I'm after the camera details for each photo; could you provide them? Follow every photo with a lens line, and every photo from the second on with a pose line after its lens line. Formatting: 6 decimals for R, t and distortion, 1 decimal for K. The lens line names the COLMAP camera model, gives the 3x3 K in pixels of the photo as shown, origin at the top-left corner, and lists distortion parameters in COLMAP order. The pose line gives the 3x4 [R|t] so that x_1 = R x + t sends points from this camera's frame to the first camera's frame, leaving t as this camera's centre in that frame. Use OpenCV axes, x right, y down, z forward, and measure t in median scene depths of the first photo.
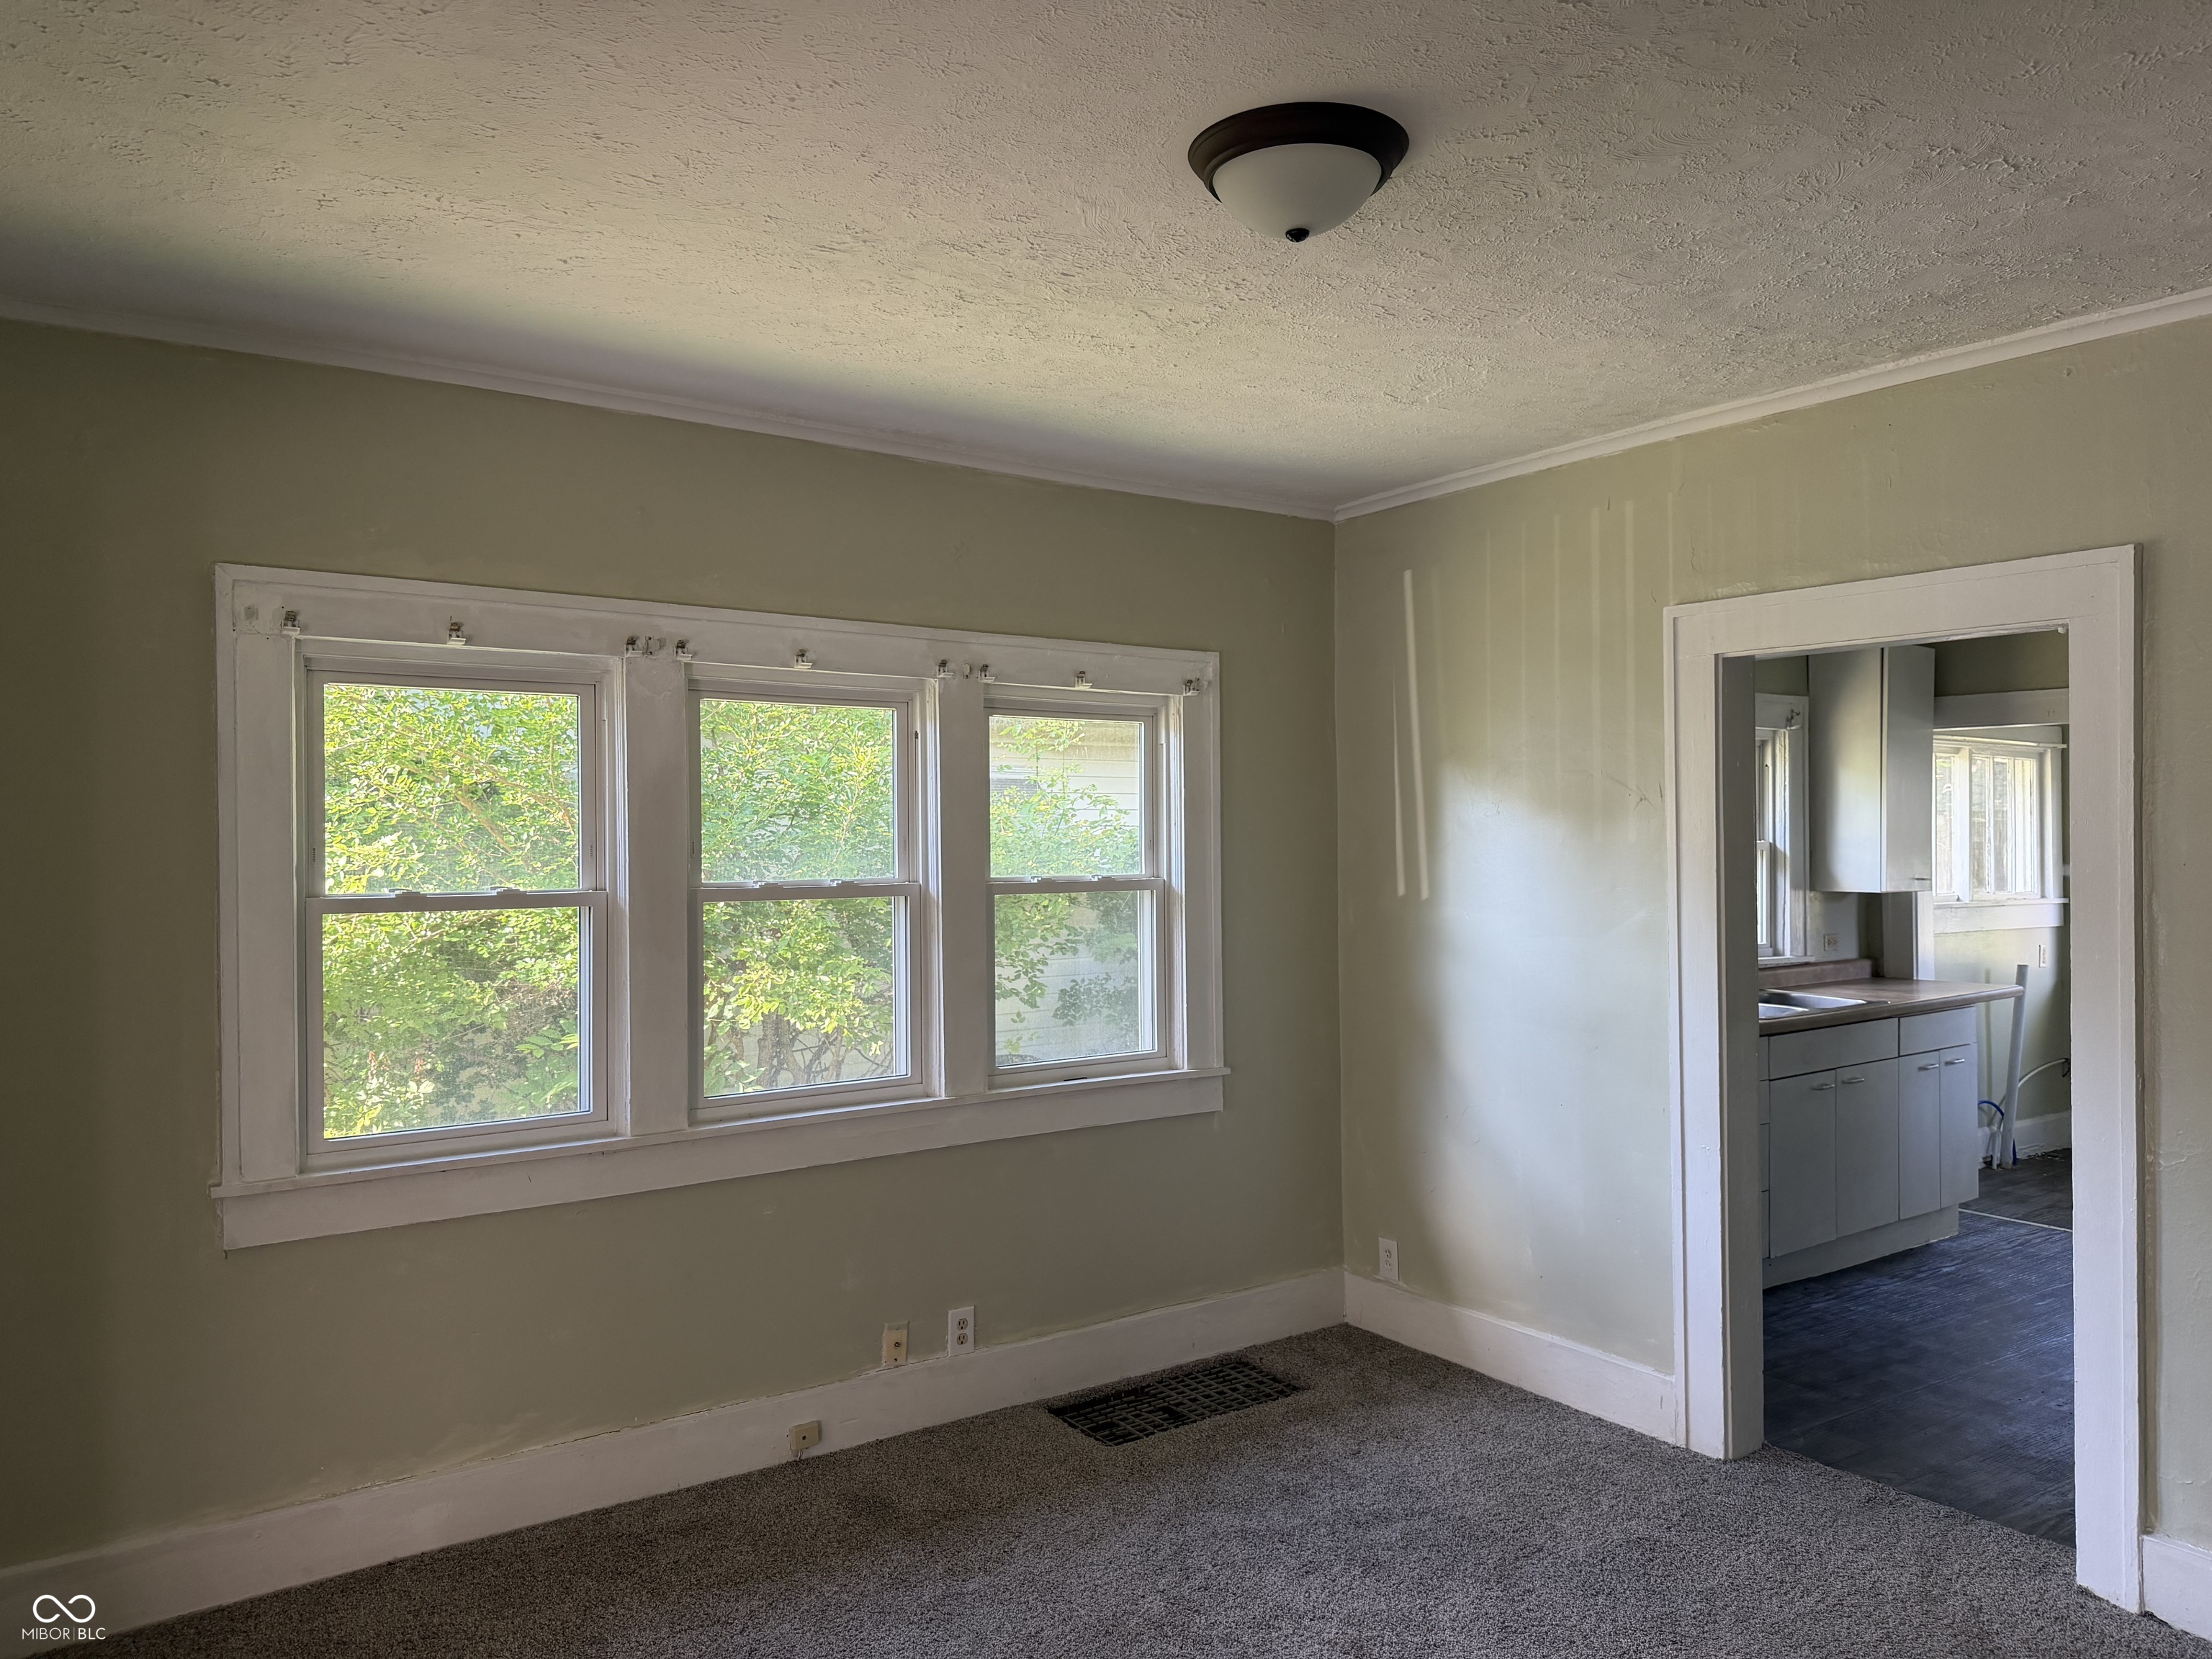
lens RADIAL K [[1546.7, 0, 1104.5], [0, 1546.7, 833.8], [0, 0, 1]] dist [0.080272, -0.080999]
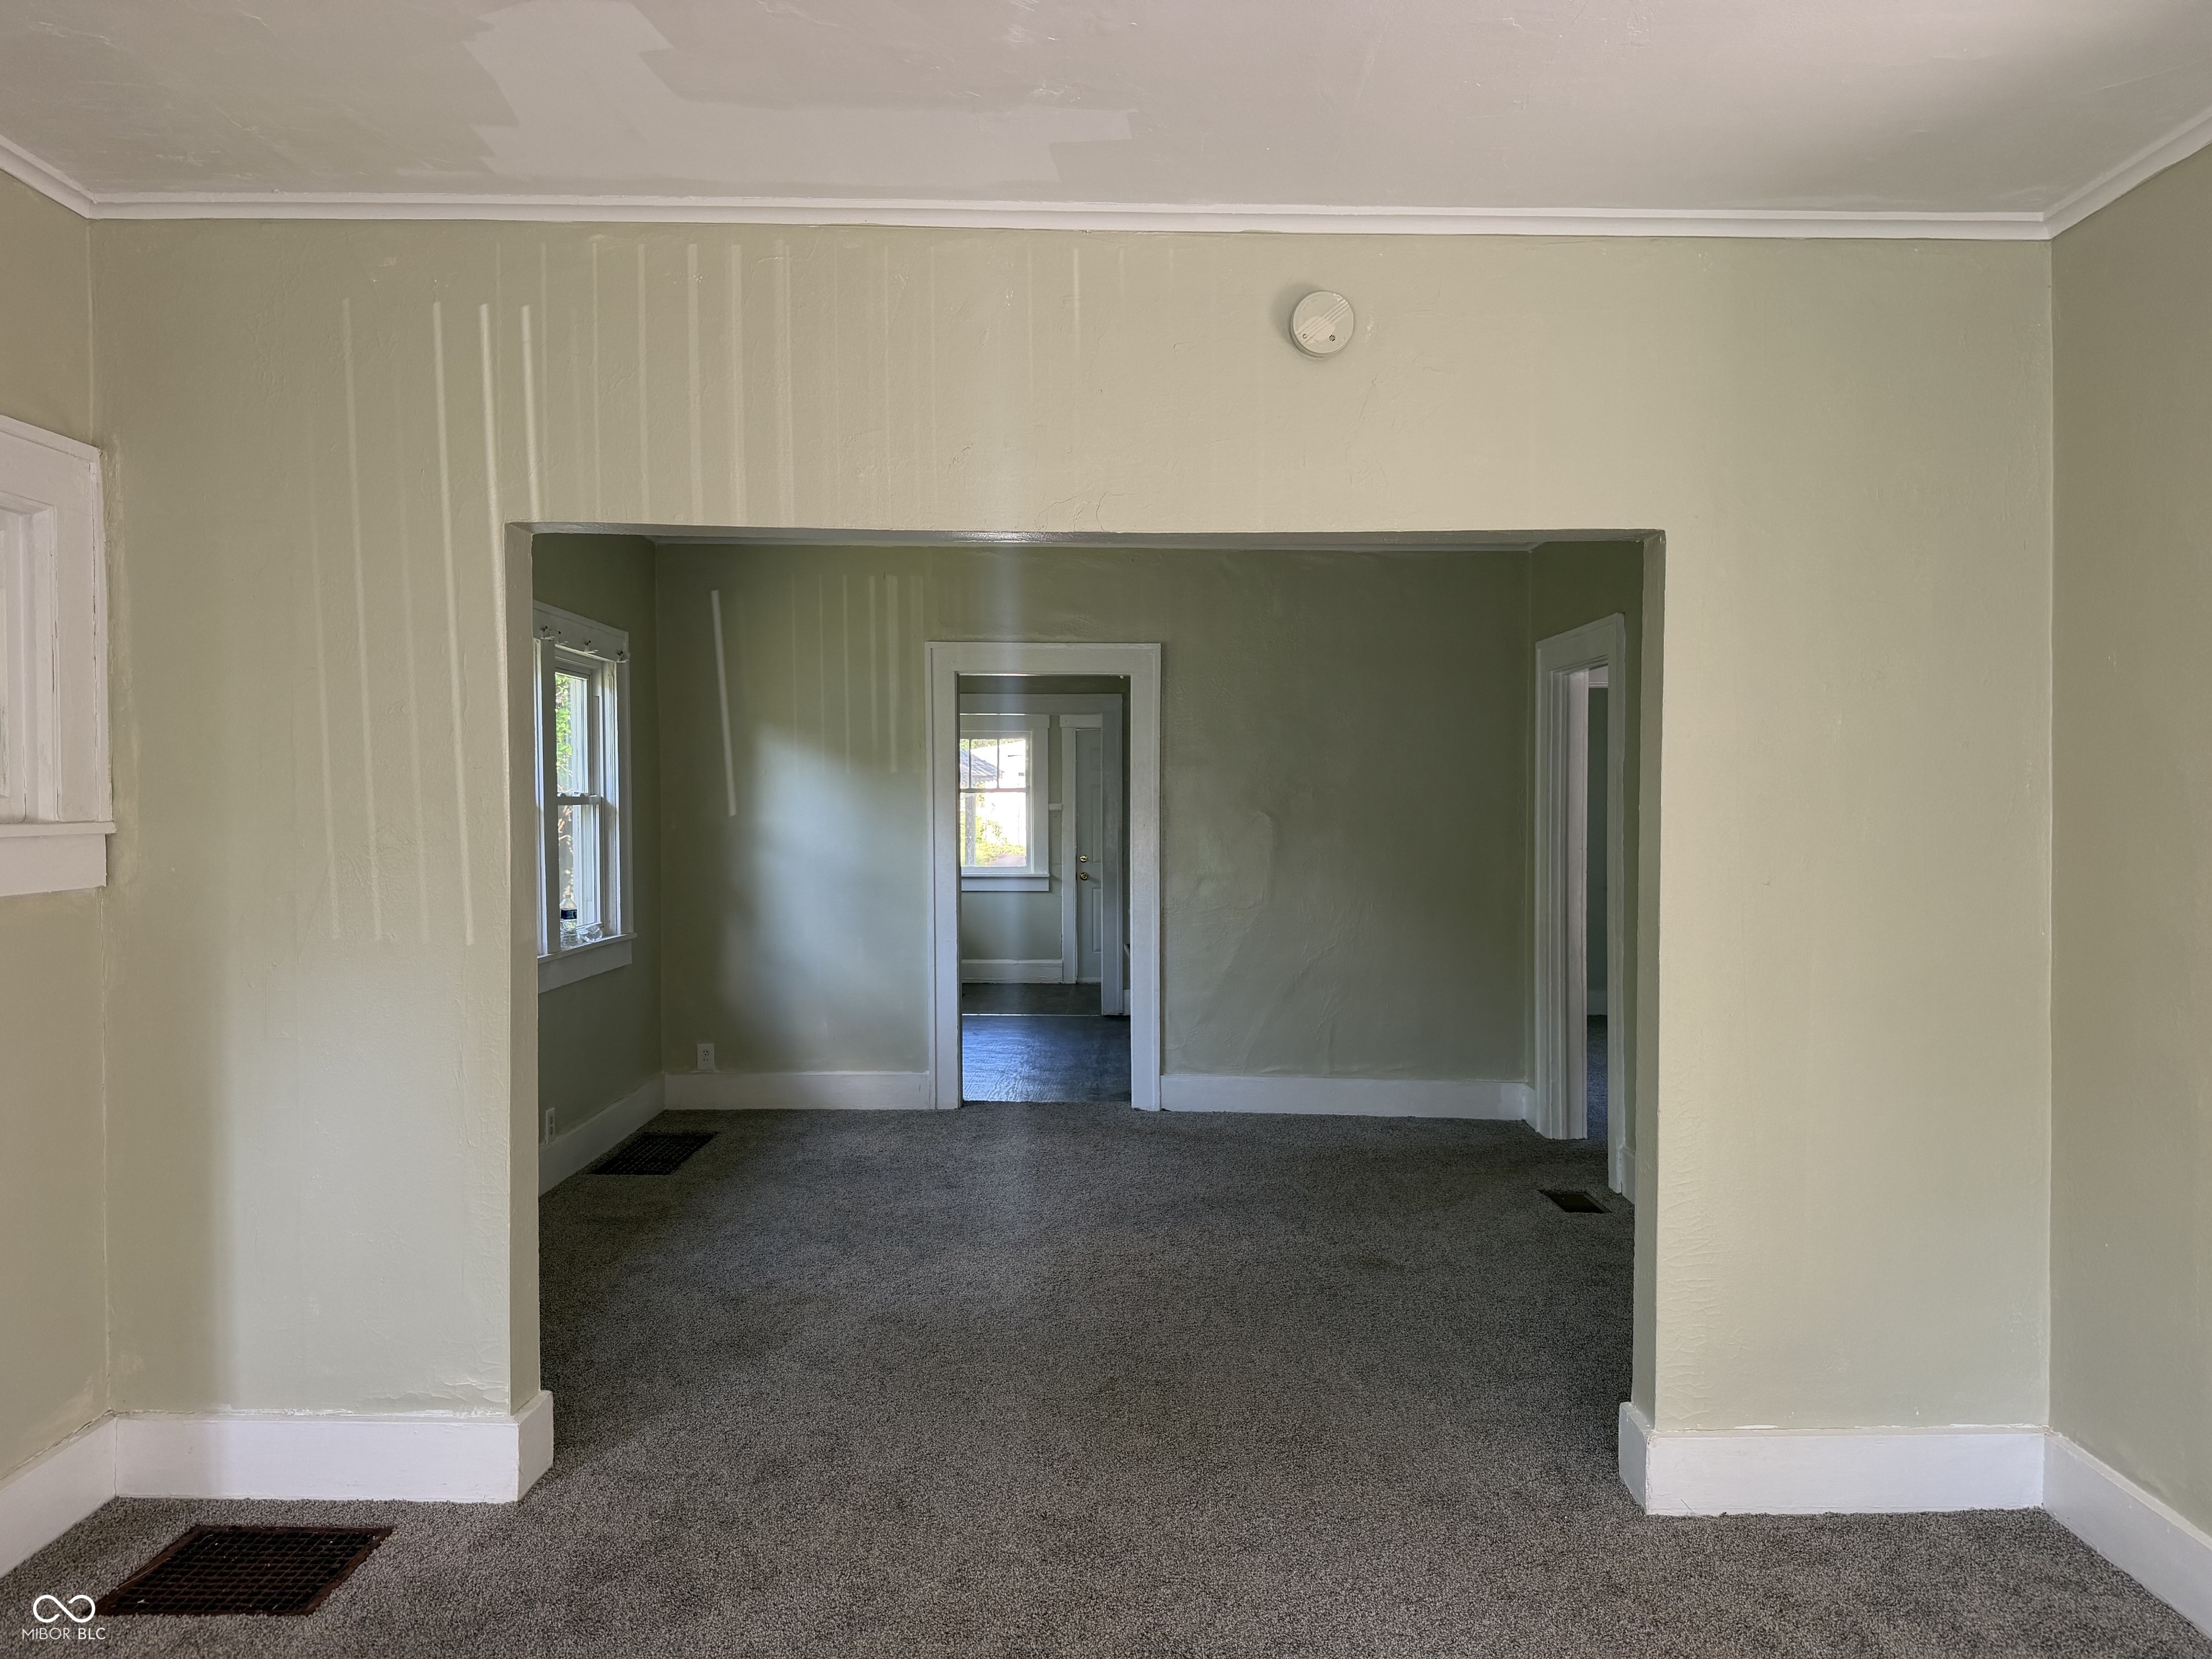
lens RADIAL K [[1546.7, 0, 1105.5], [0, 1546.7, 813.3], [0, 0, 1]] dist [0.080272, -0.080999]
pose [[0.588084, -0.001794, 0.808798, -0.948517], [-0.004025, 0.999979, 0.005144, 0.041231], [-0.808790, -0.006281, 0.588064, -0.202782]]
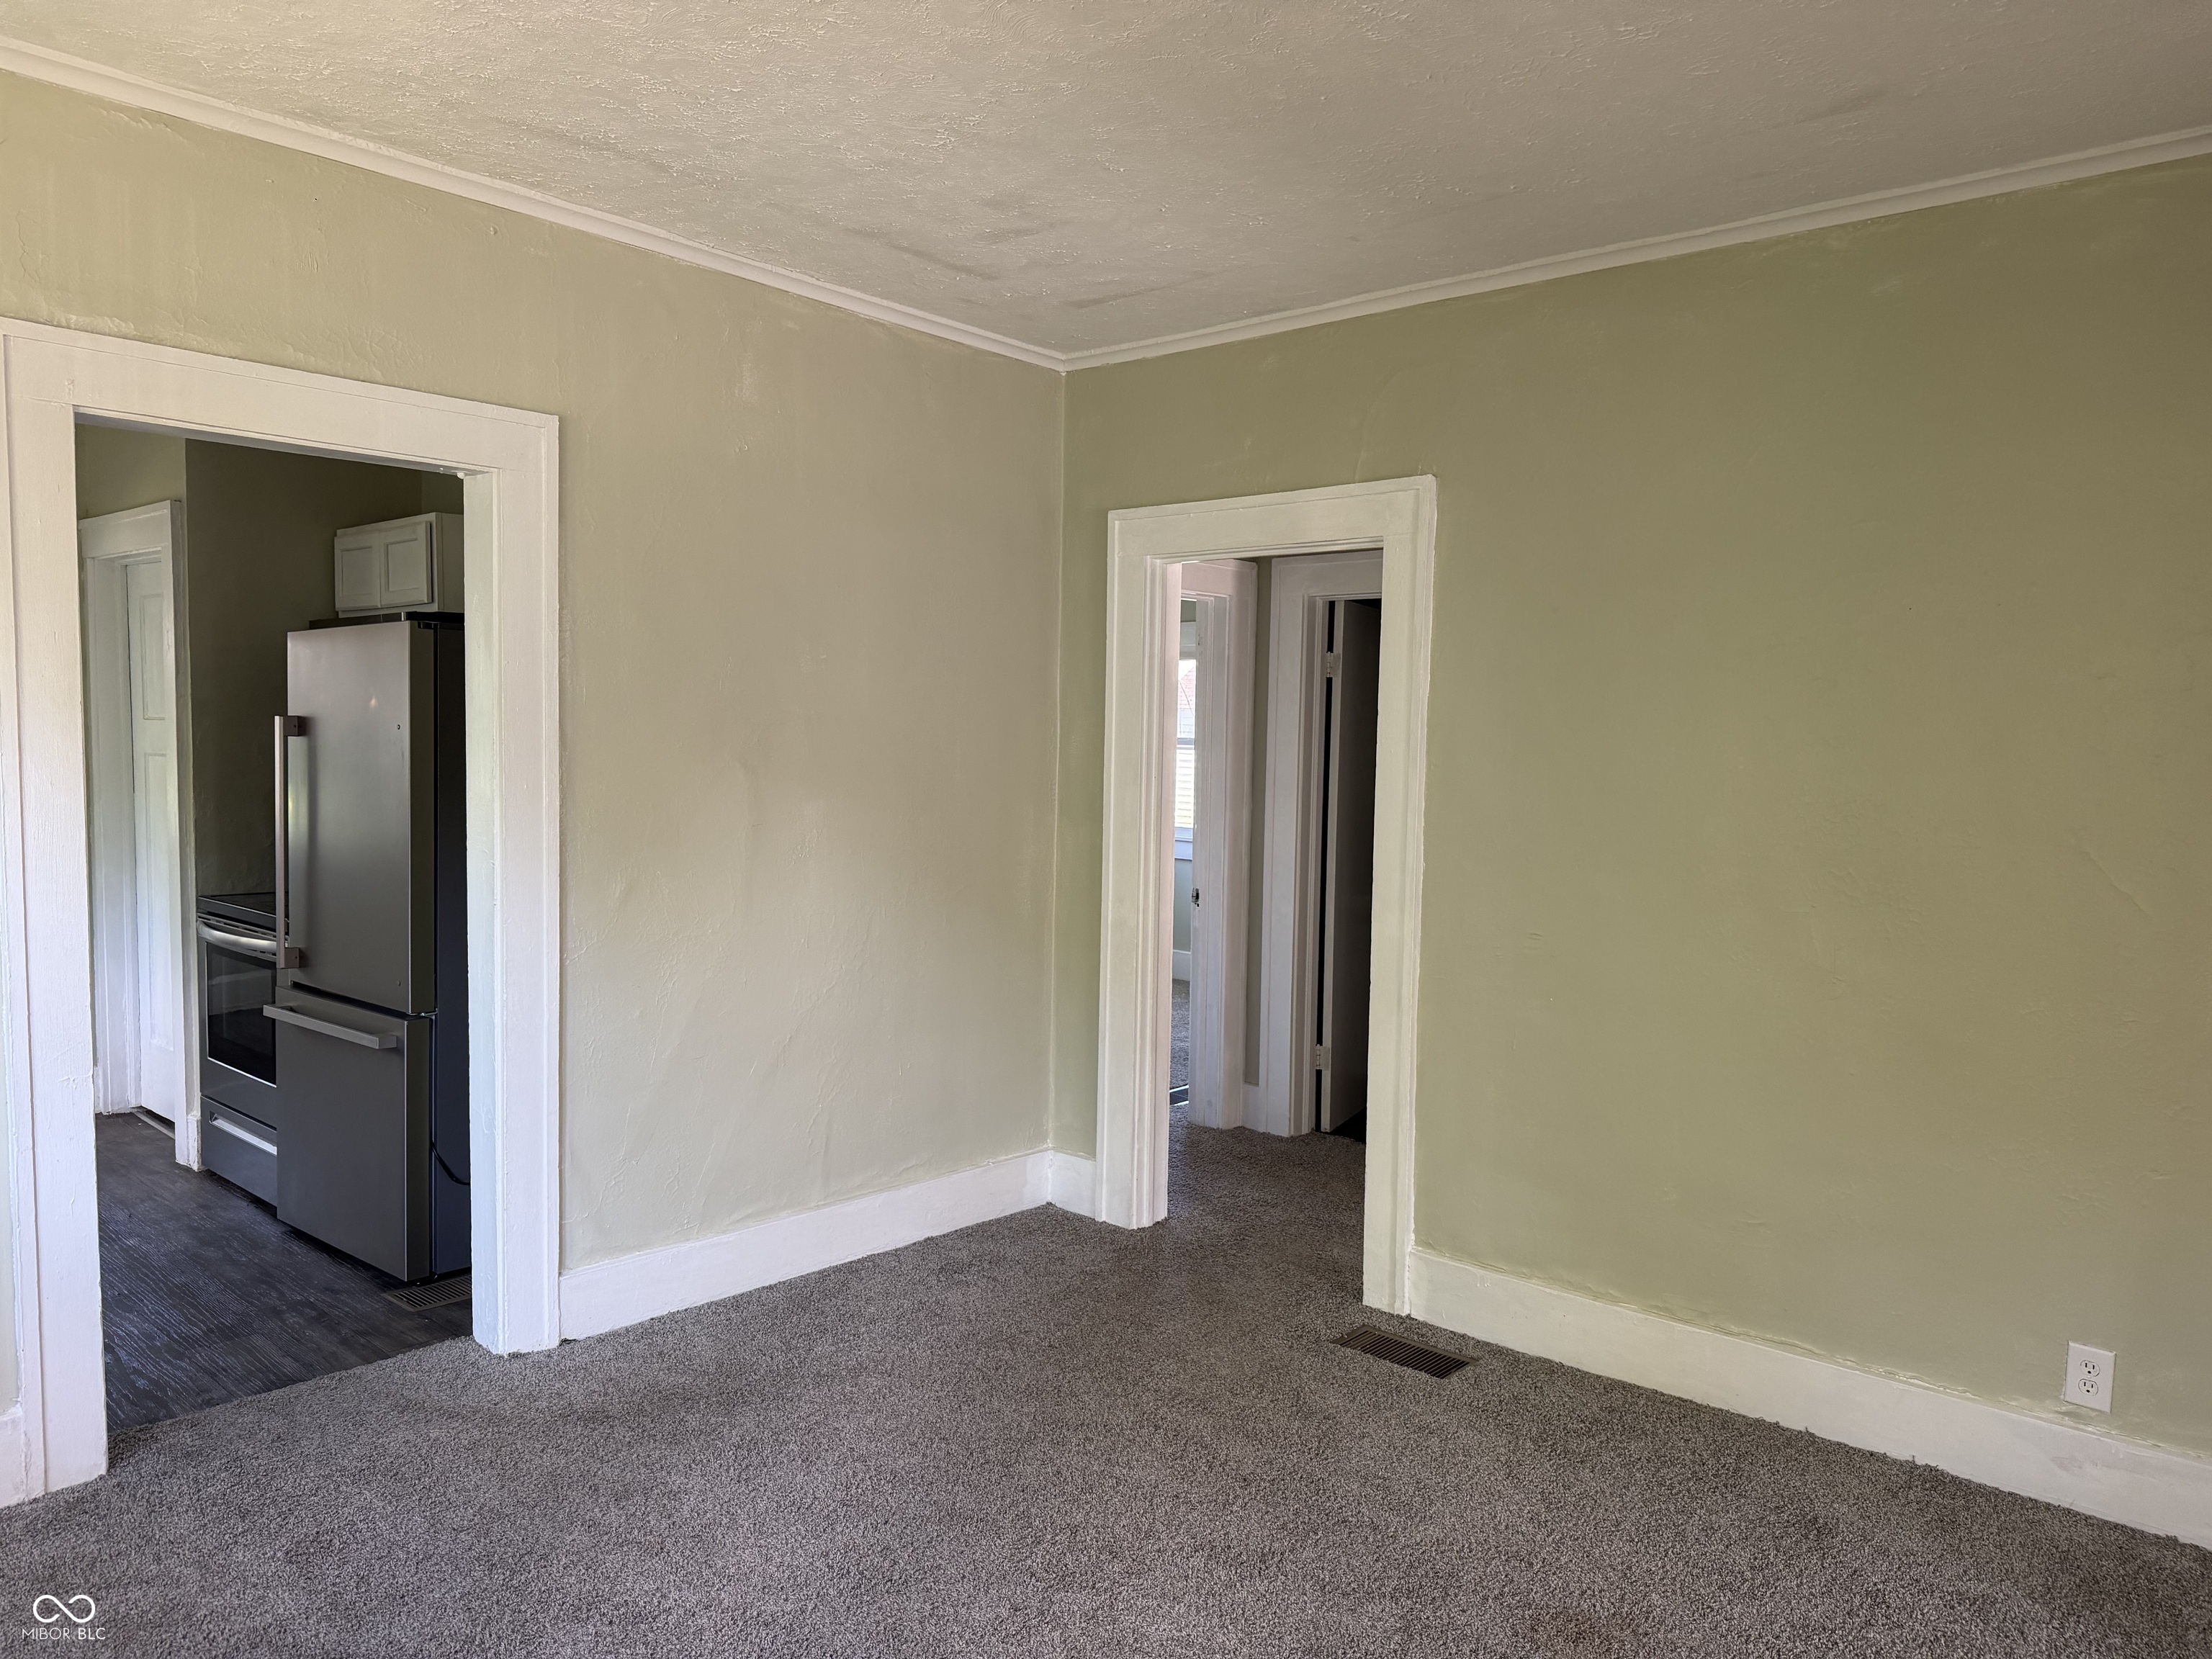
lens RADIAL K [[1546.7, 0, 1119.4], [0, 1546.7, 826.9], [0, 0, 1]] dist [0.080272, -0.080999]
pose [[-0.212566, -0.062967, 0.975116, -0.425337], [-0.019147, 0.997998, 0.060270, 0.026108], [-0.976959, -0.005859, -0.213346, 0.660862]]
